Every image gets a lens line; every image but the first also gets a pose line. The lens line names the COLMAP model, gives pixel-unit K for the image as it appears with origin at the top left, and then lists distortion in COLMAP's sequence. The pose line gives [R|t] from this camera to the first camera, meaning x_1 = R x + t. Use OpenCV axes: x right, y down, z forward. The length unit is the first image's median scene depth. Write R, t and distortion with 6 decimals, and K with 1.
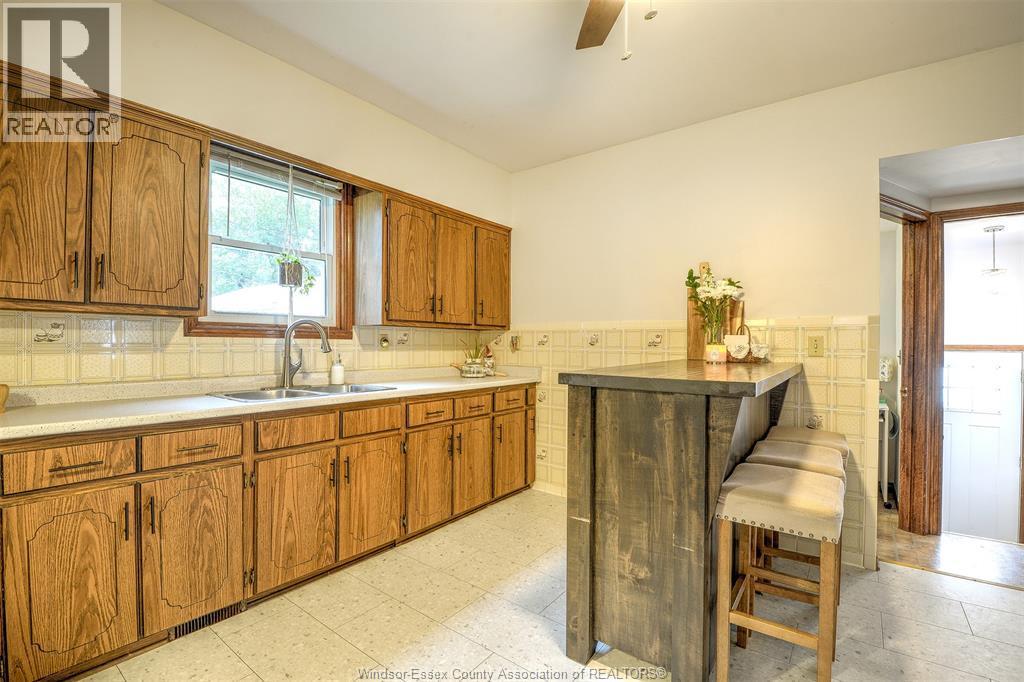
lens RADIAL K [[450.6, 0, 526.3], [0, 450.6, 344.9], [0, 0, 1]] dist [-0.004908, -0.010256]
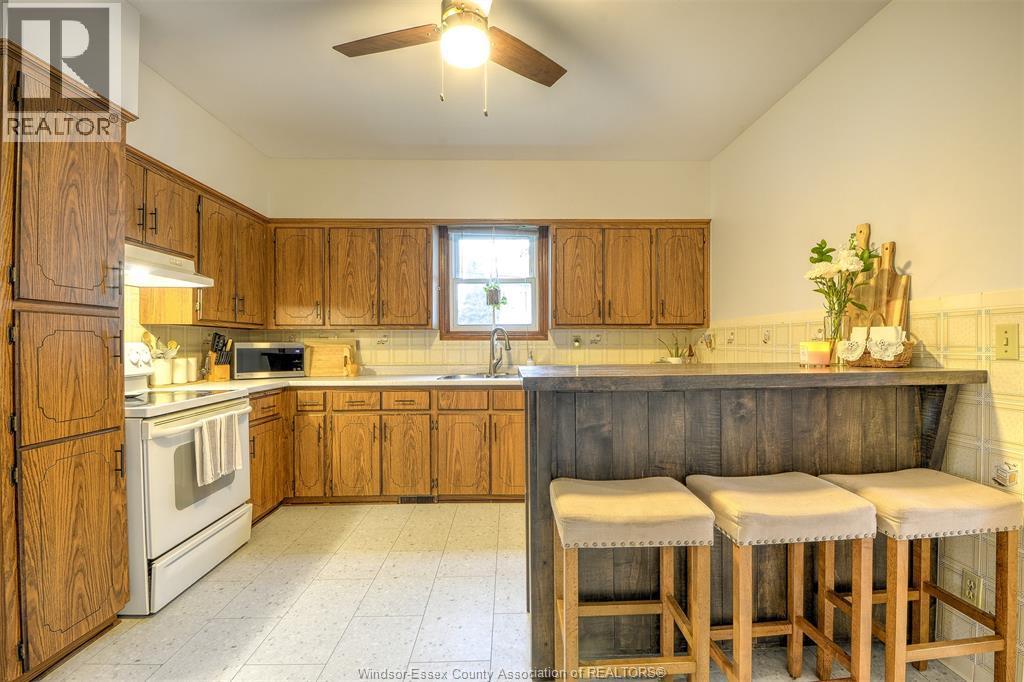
lens RADIAL K [[450.6, 0, 521.7], [0, 450.6, 345.6], [0, 0, 1]] dist [-0.004908, -0.010256]
pose [[0.616024, -0.004419, -0.787715, 0.698757], [0.006413, 0.999979, -0.000595, 0.004004], [0.787701, -0.004685, 0.616040, 0.164957]]
